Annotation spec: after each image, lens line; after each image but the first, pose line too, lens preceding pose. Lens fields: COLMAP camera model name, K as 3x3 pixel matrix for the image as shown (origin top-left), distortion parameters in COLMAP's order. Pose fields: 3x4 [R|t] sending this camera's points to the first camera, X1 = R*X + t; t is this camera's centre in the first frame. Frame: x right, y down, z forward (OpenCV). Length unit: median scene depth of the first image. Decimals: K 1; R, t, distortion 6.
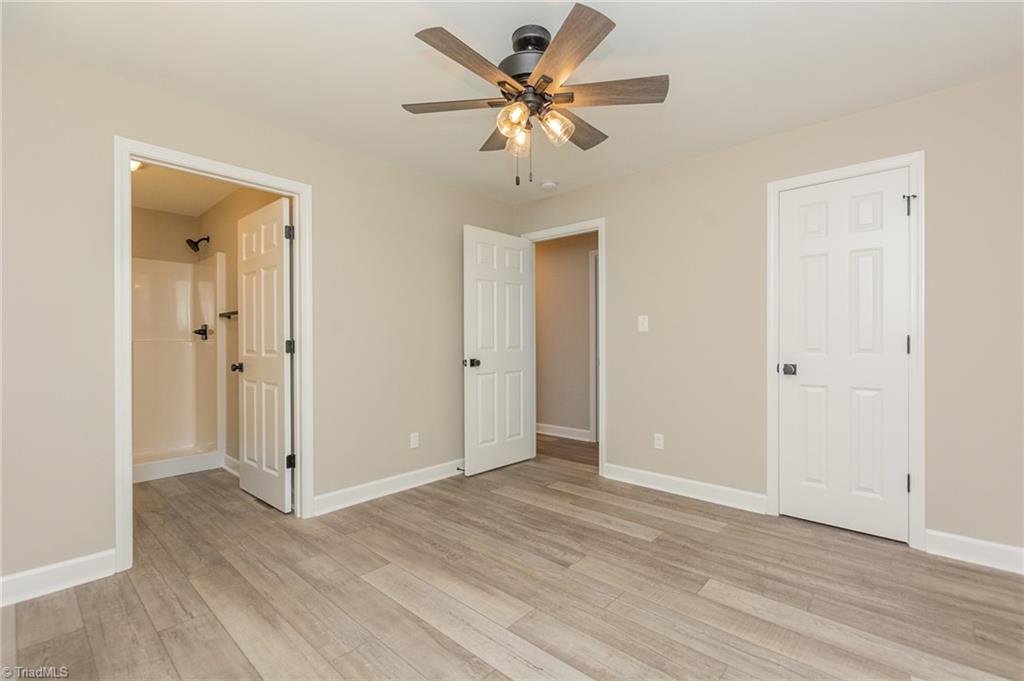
lens RADIAL K [[455.4, 0, 507.7], [0, 455.4, 335.2], [0, 0, 1]] dist [-0.000335, -0.000169]
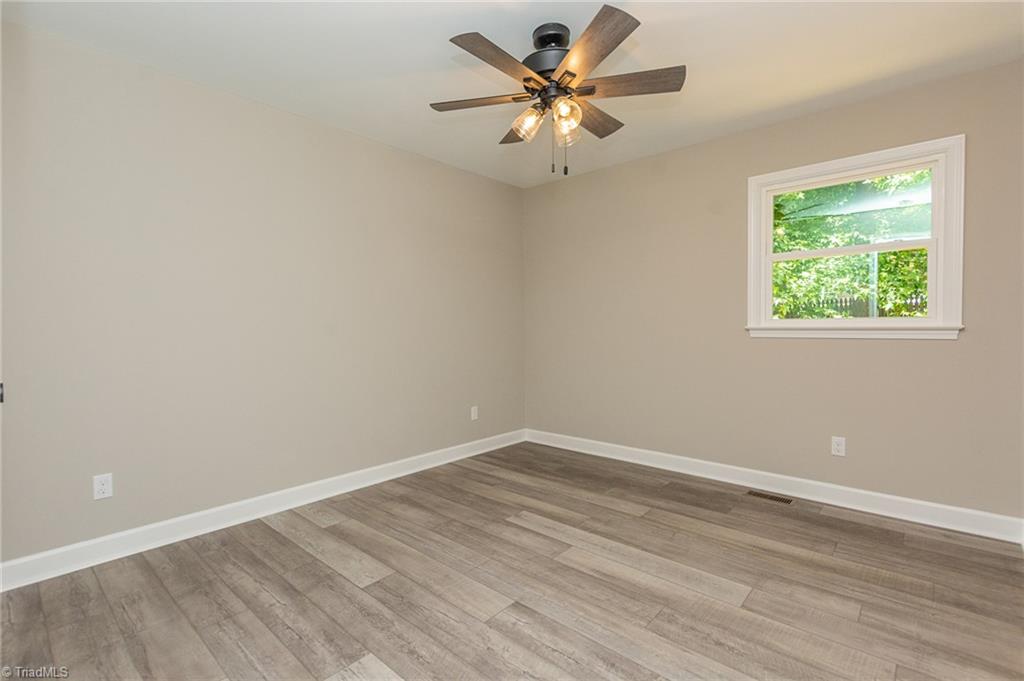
lens RADIAL K [[470.6, 0, 512.0], [0, 470.6, 340.5], [0, 0, 1]] dist [-0.001585, -0.000264]
pose [[-0.999824, 0.010565, -0.015518, 0.161939], [0.010319, 0.999821, 0.015876, 0.031105], [0.015683, 0.015713, -0.999754, 2.035127]]
